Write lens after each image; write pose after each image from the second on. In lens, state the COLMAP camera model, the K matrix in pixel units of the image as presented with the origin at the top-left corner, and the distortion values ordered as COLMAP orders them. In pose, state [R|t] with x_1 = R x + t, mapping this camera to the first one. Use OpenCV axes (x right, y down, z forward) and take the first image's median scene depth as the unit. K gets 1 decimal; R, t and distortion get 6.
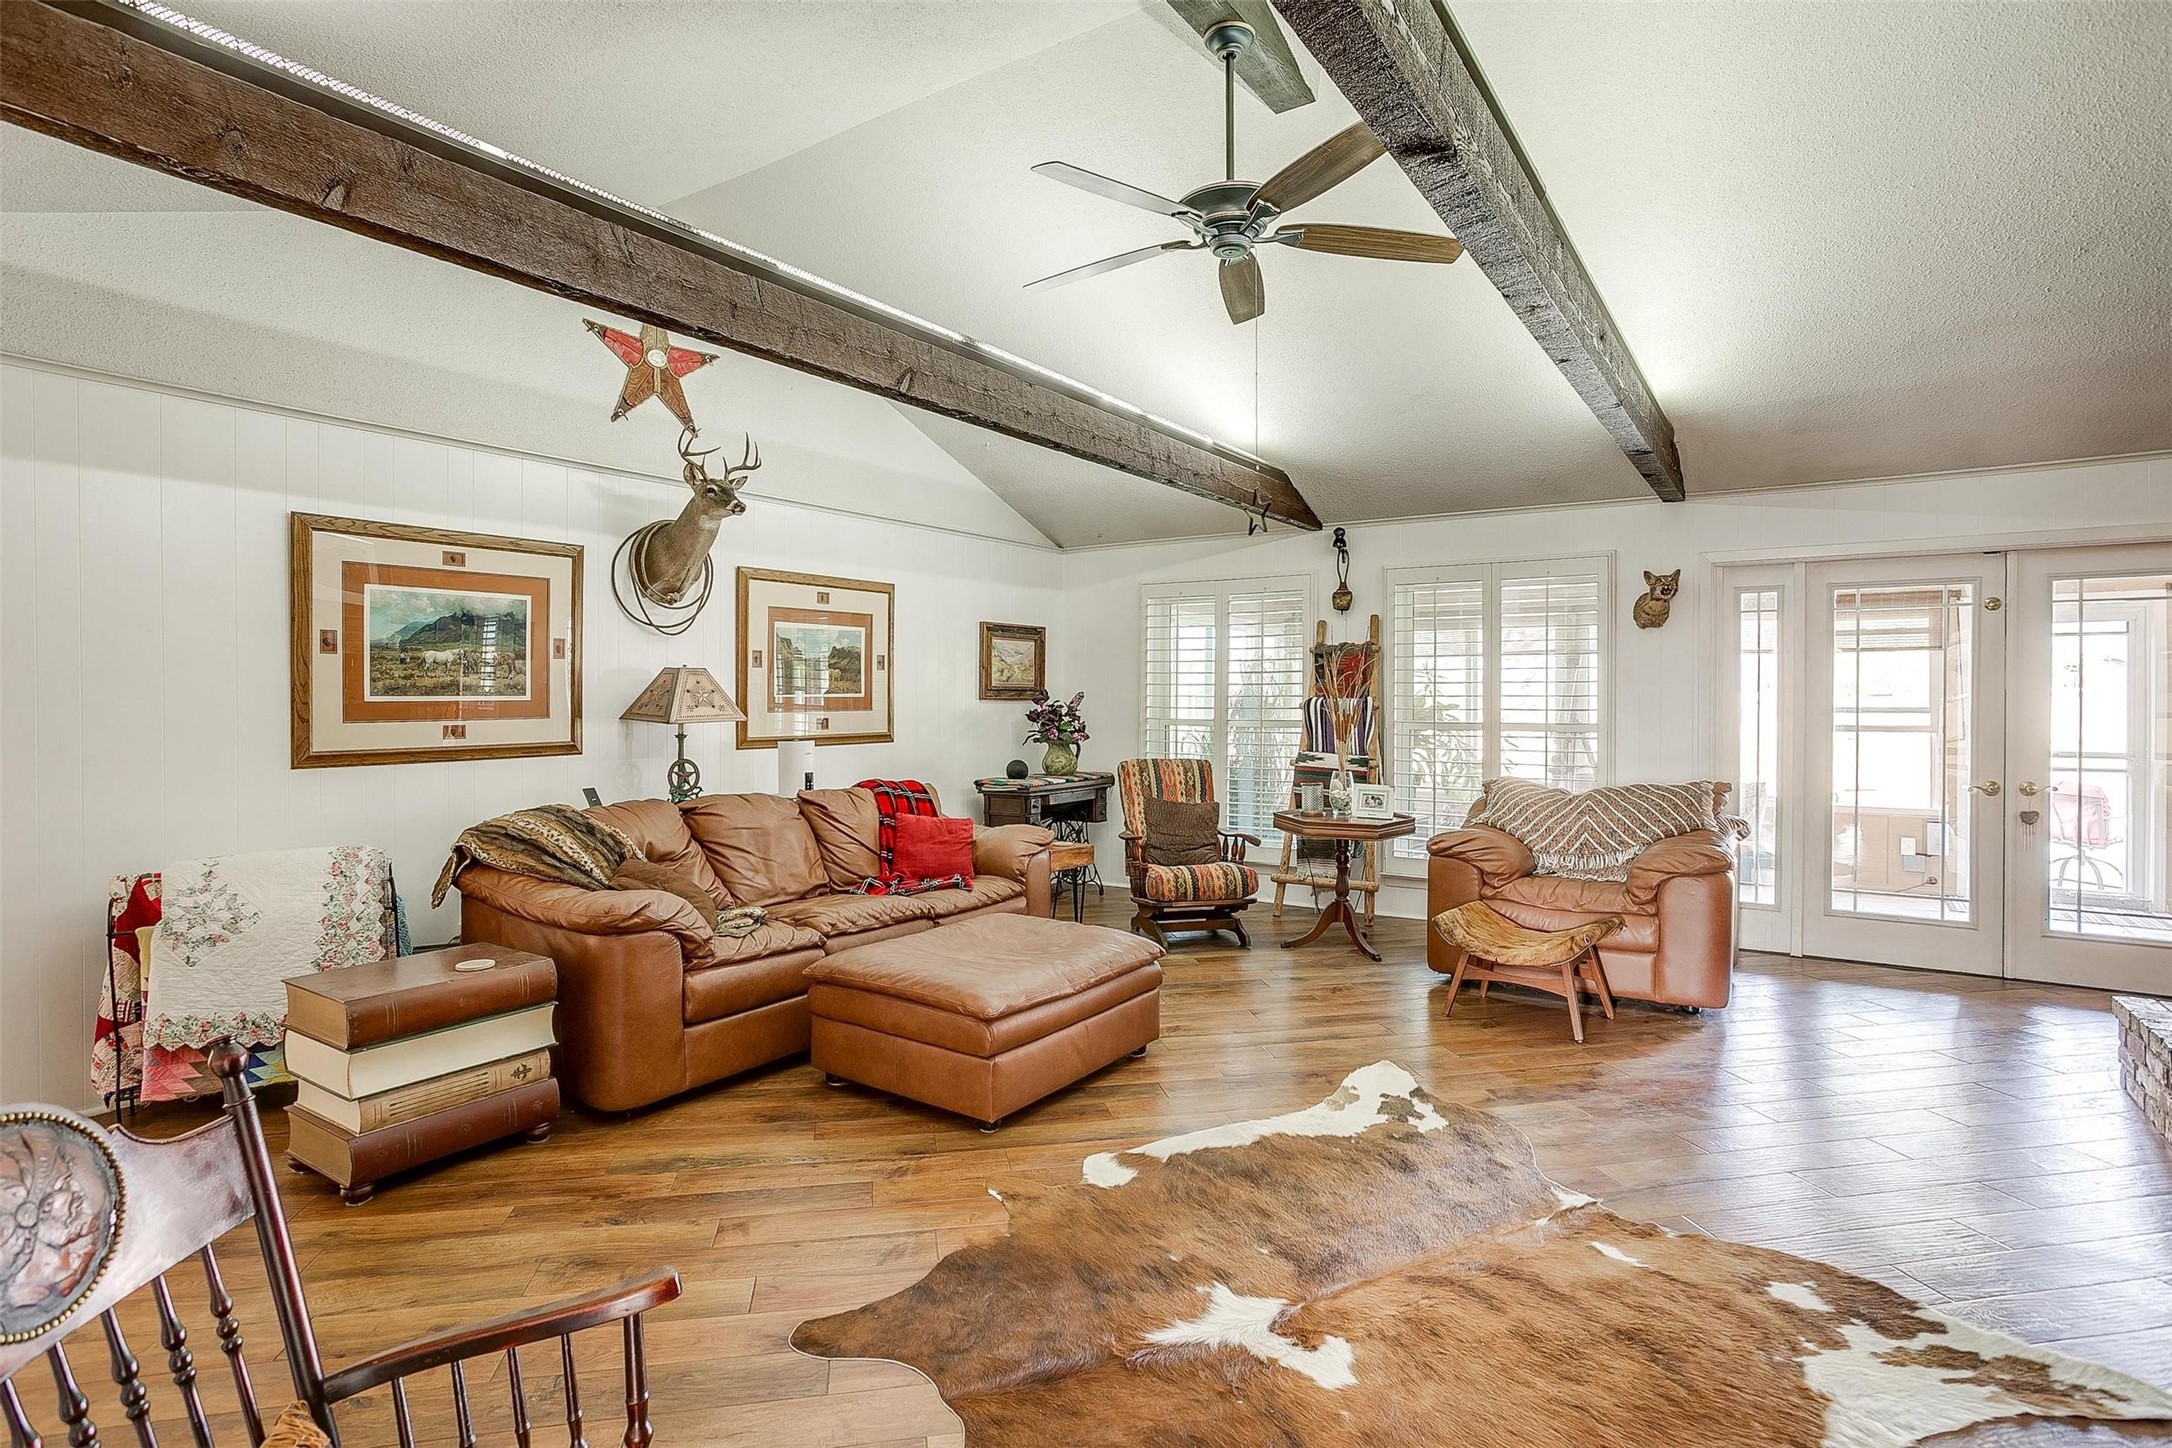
lens RADIAL K [[1076.5, 0, 1081.7], [0, 1076.5, 719.7], [0, 0, 1]] dist [-0.055062, 0.027824]
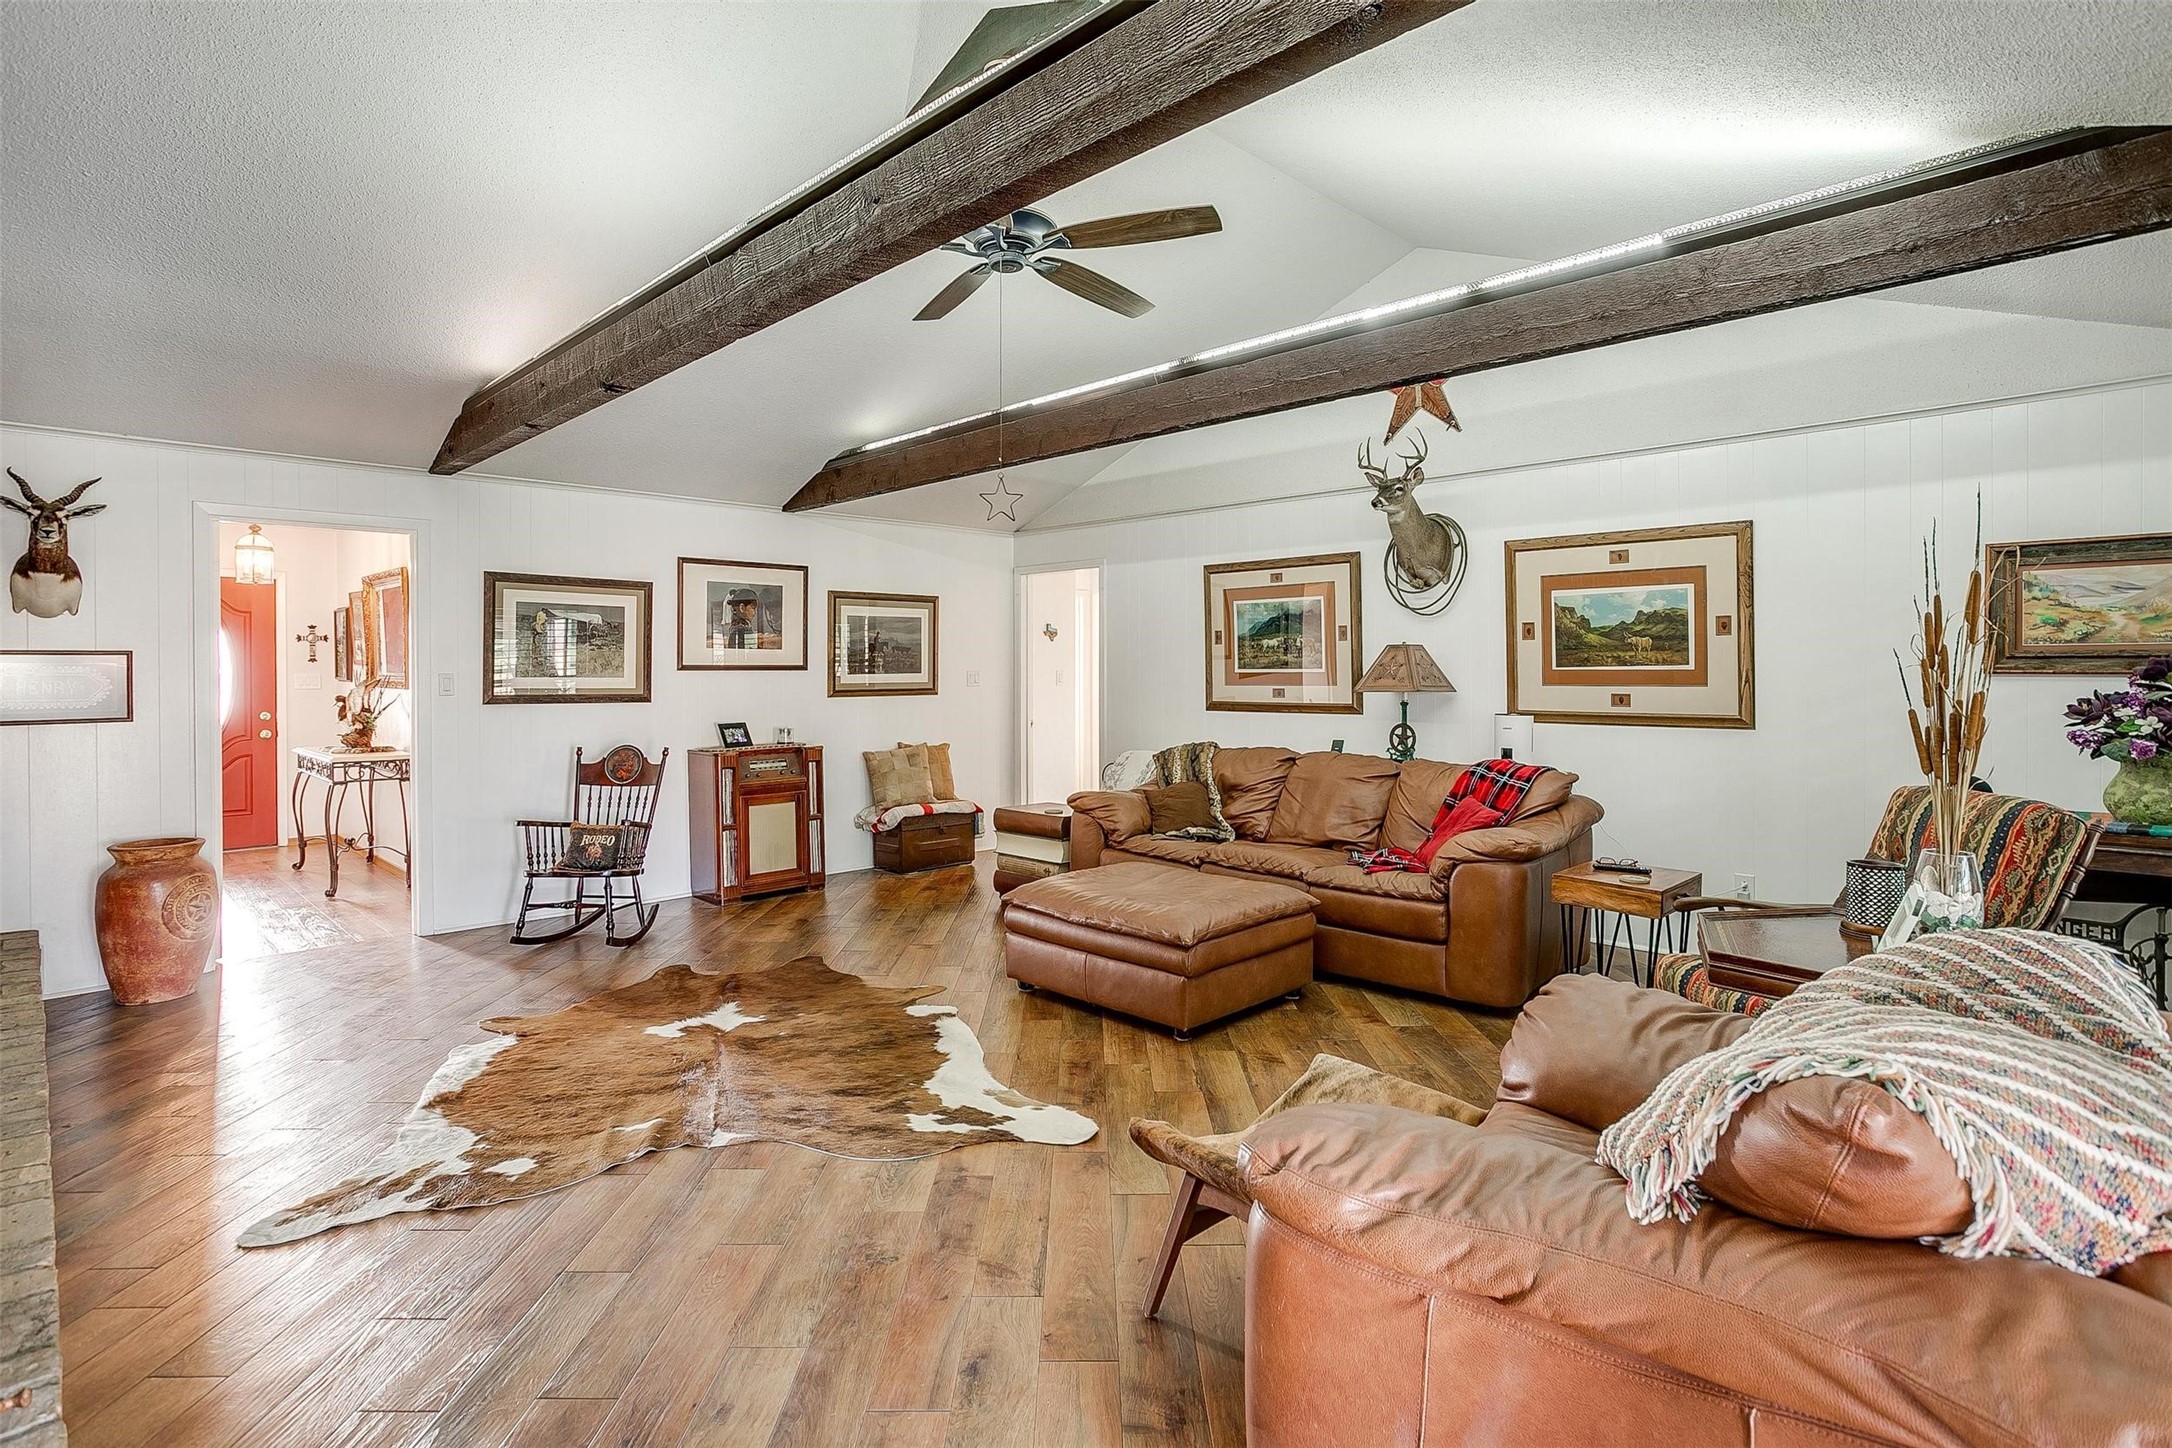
lens RADIAL K [[1076.5, 0, 1091.3], [0, 1076.5, 667.3], [0, 0, 1]] dist [-0.055062, 0.027824]
pose [[-0.173979, 0.001977, -0.984747, 0.951447], [-0.016542, 0.999851, 0.004930, -0.027574], [0.984610, 0.017148, -0.173920, 1.001844]]
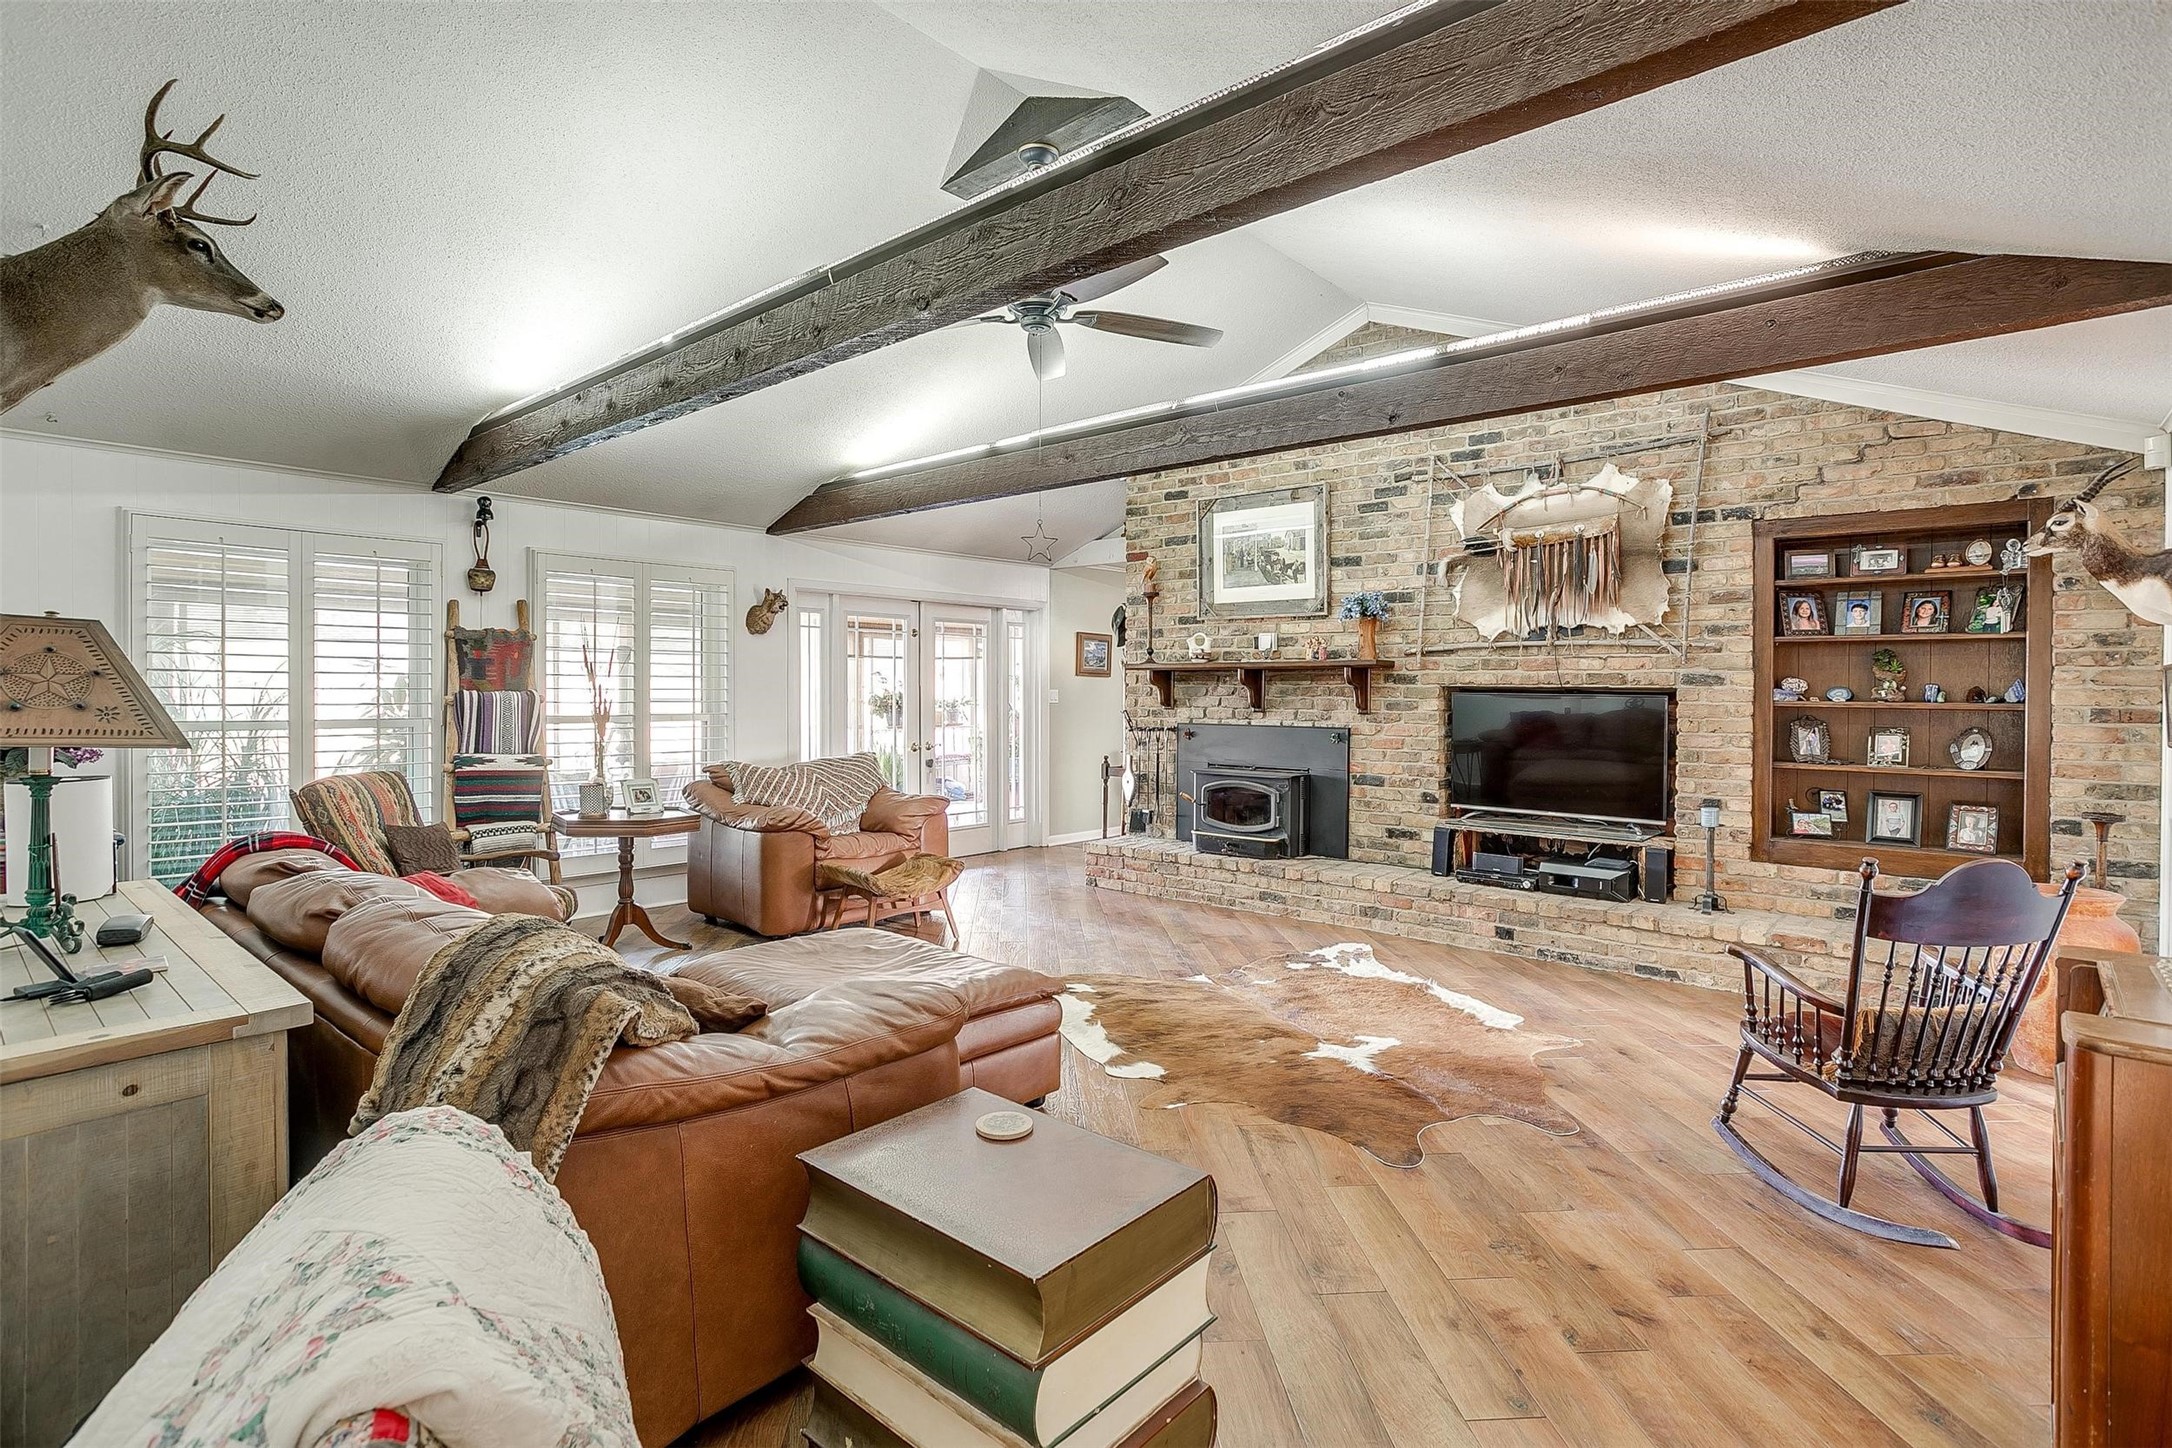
lens RADIAL K [[1076.5, 0, 1072.1], [0, 1076.5, 700.4], [0, 0, 1]] dist [-0.055062, 0.027824]
pose [[0.128301, -0.008151, 0.991702, -0.850399], [0.017751, 0.999825, 0.005921, -0.013909], [-0.991576, 0.016844, 0.128423, 0.628783]]
